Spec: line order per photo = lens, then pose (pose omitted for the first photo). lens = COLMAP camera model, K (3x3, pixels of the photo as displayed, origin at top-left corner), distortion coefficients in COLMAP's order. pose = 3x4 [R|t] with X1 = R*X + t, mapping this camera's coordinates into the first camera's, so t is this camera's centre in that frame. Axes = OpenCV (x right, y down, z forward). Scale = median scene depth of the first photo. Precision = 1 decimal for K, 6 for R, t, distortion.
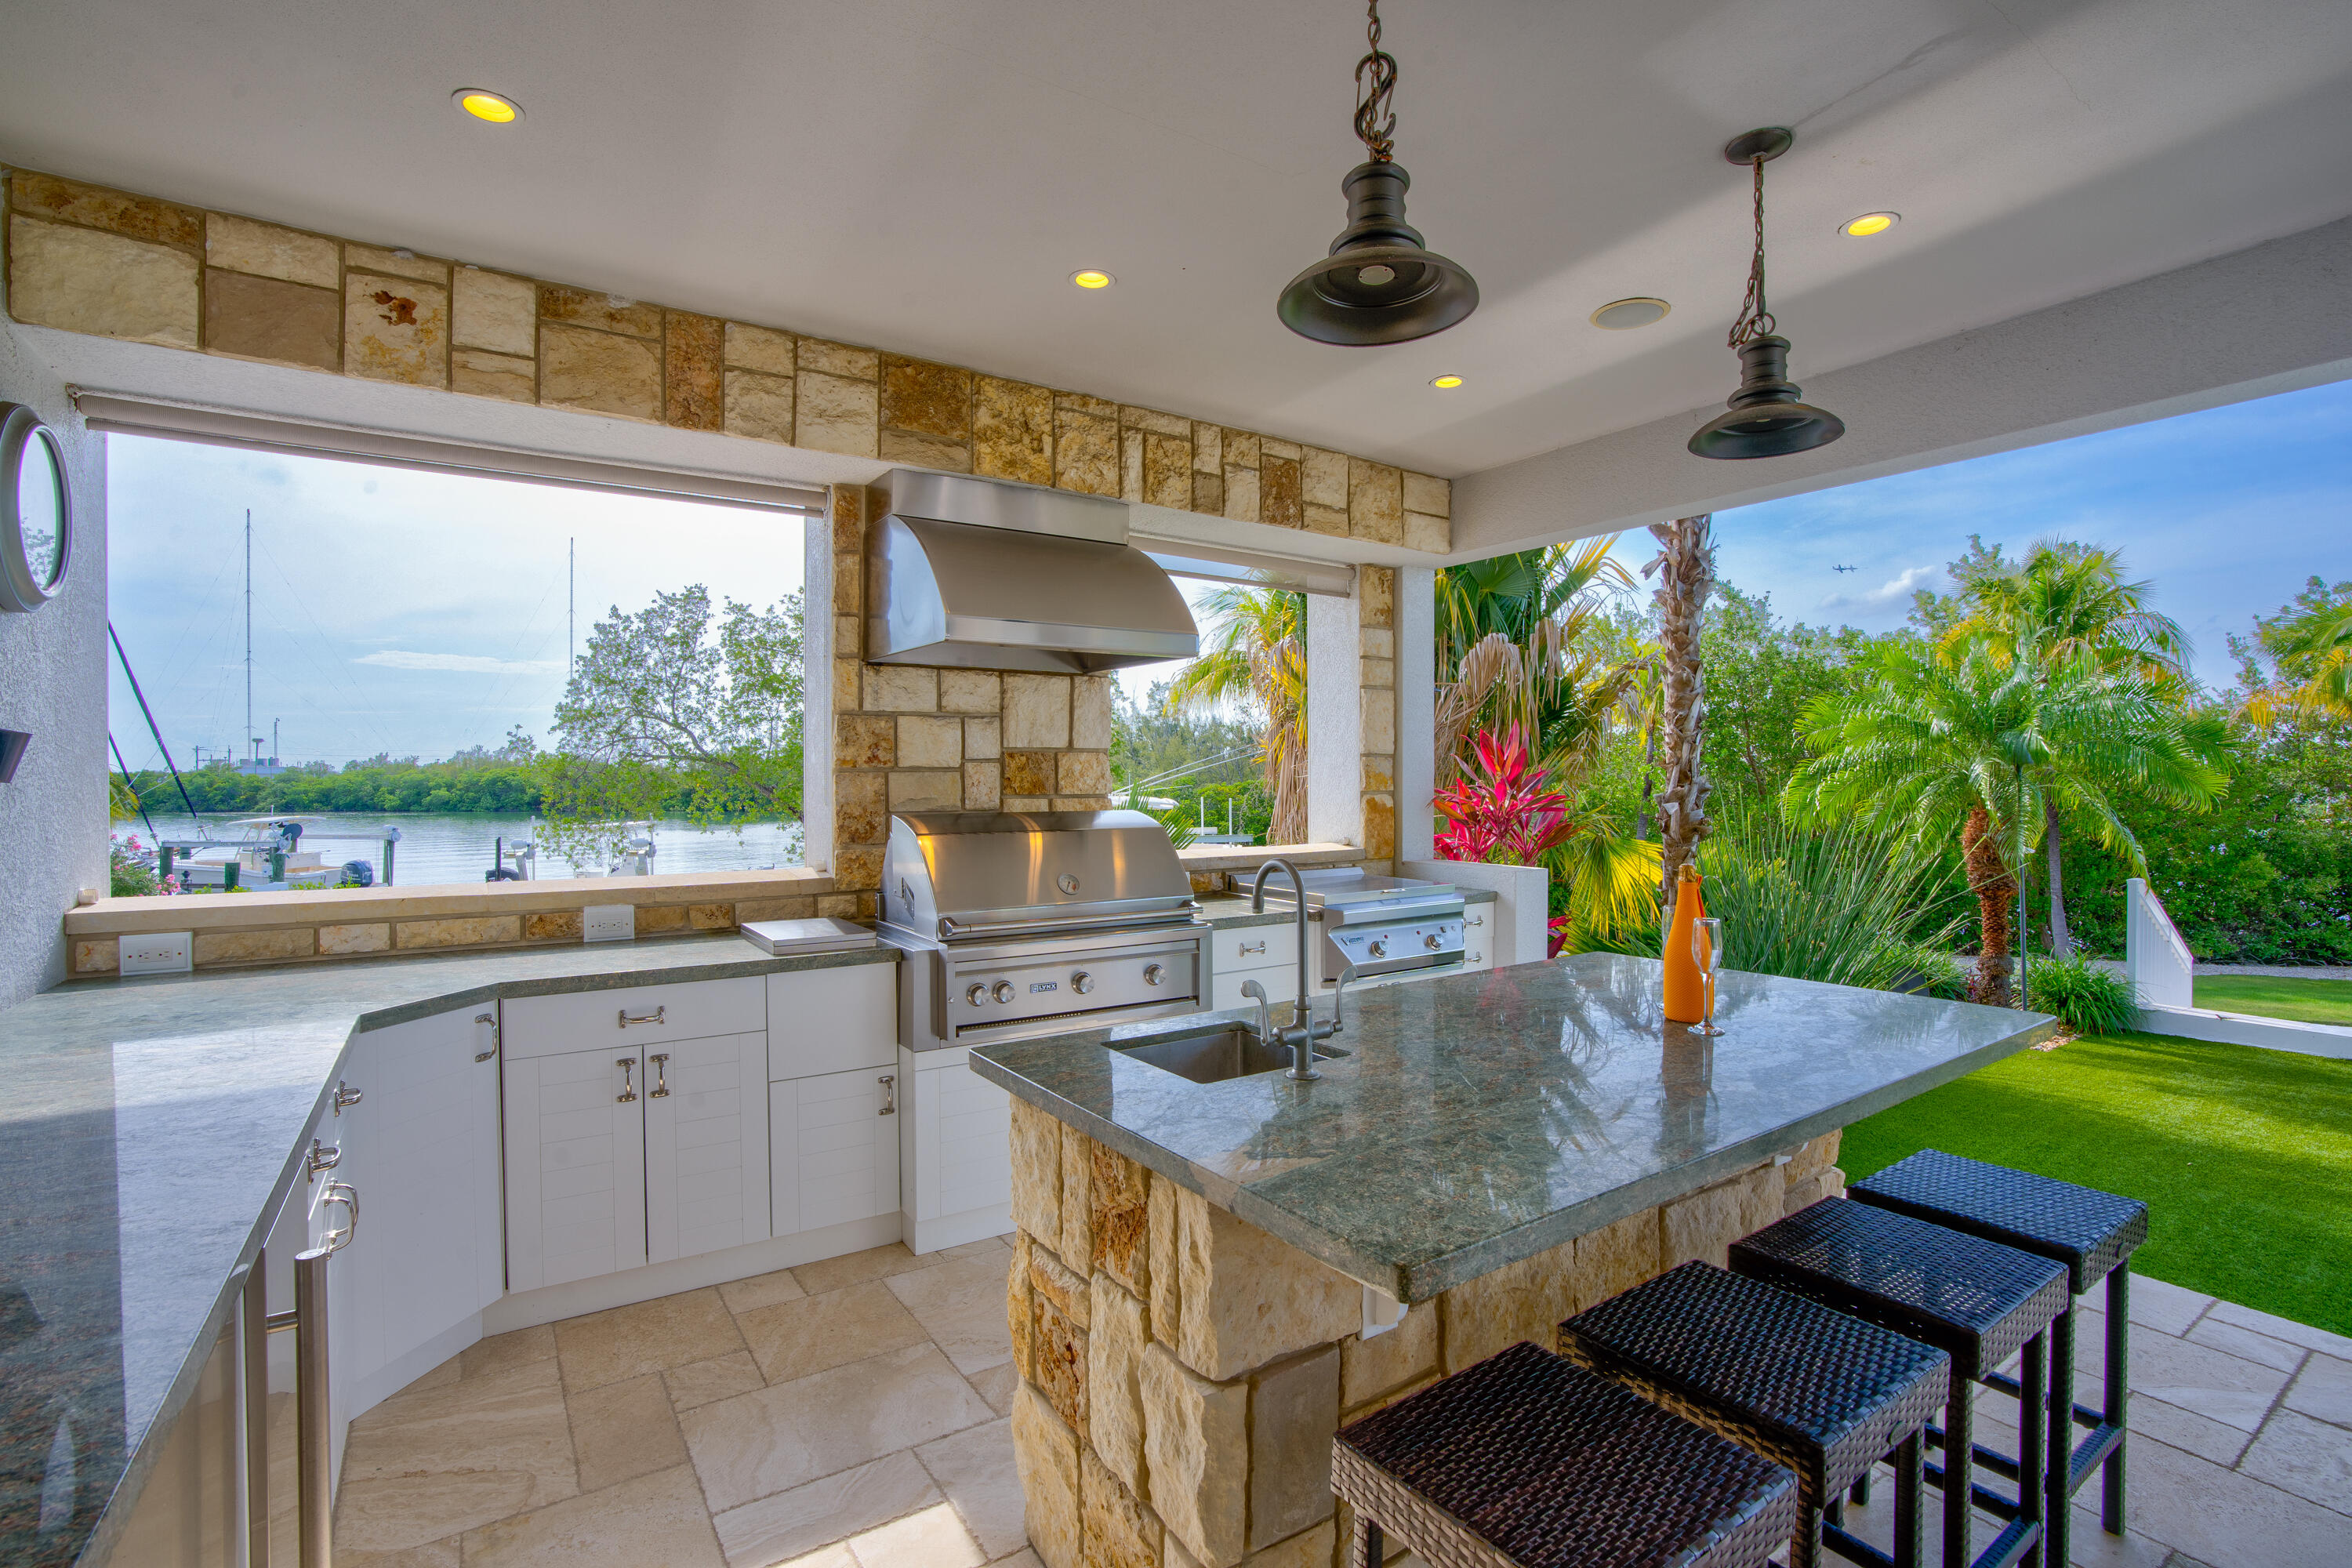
lens RADIAL K [[1083.8, 0, 1176.8], [0, 1083.8, 792.2], [0, 0, 1]] dist [-0.000093, 0.000933]
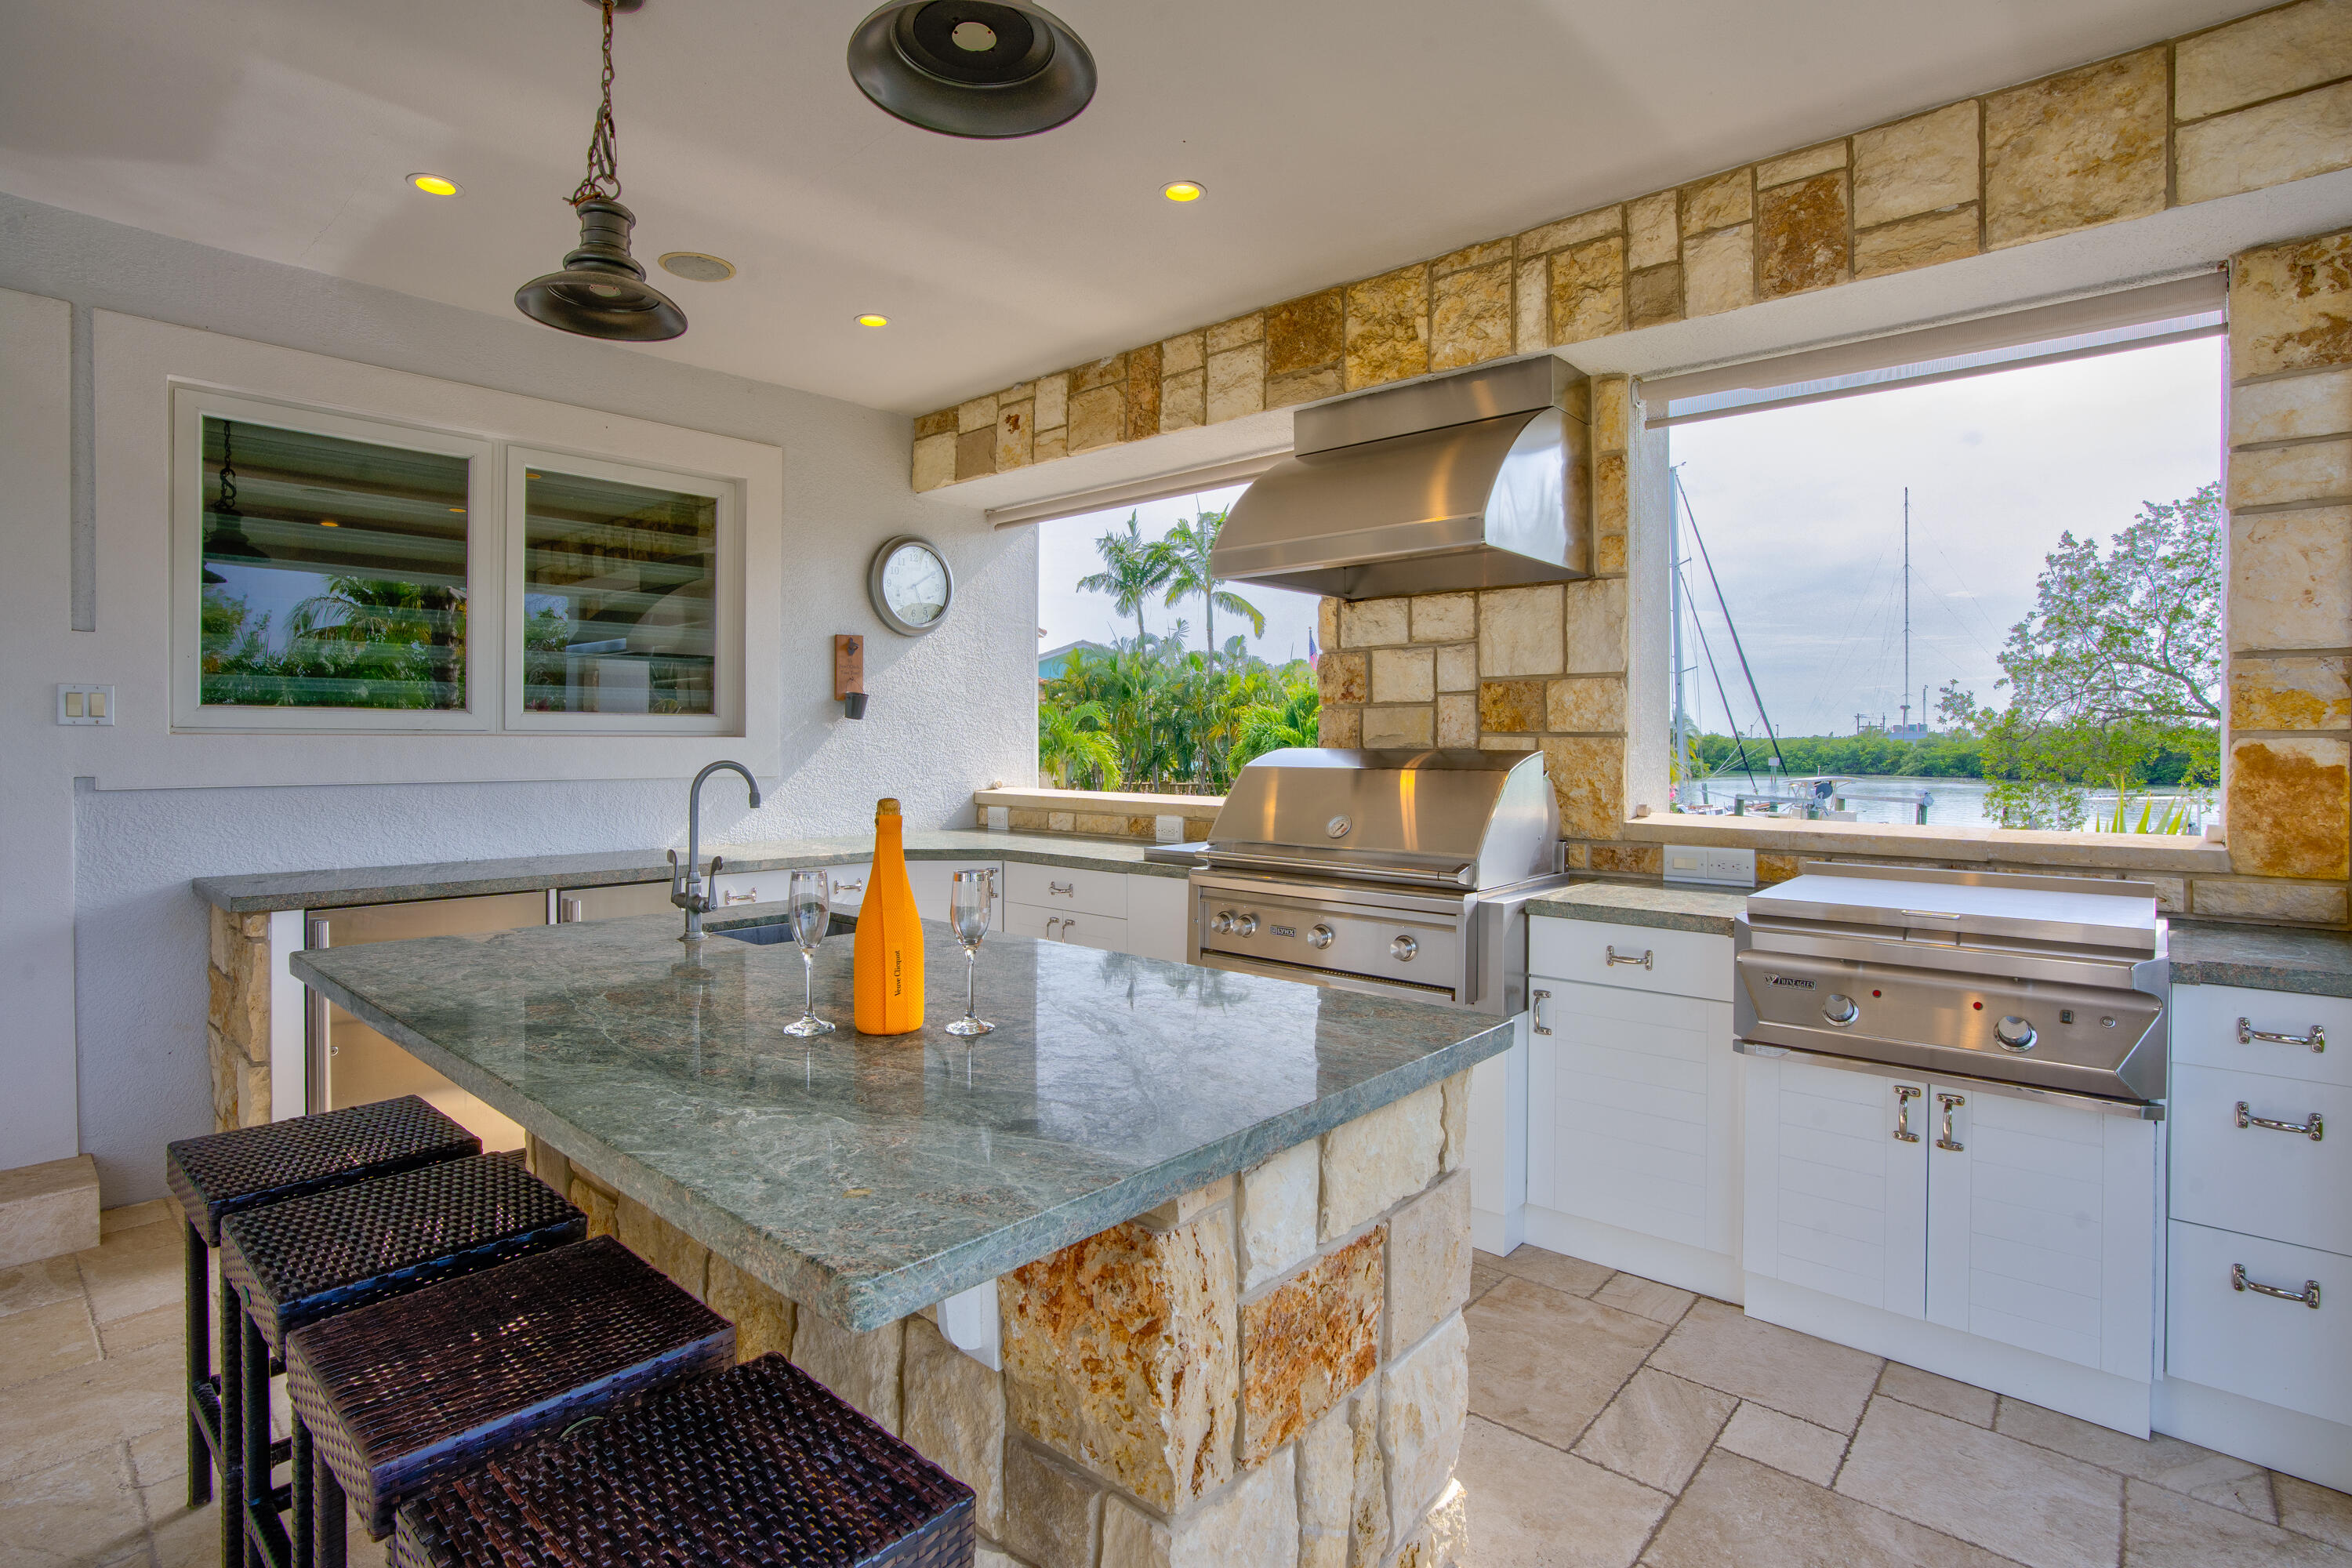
lens RADIAL K [[1147.6, 0, 1191.2], [0, 1147.6, 734.3], [0, 0, 1]] dist [0.000706, 0.000596]
pose [[0.285682, -0.004672, -0.958313, 0.657210], [-0.016532, 0.999815, -0.009803, 0.017114], [0.958182, 0.018644, 0.285552, 0.523658]]
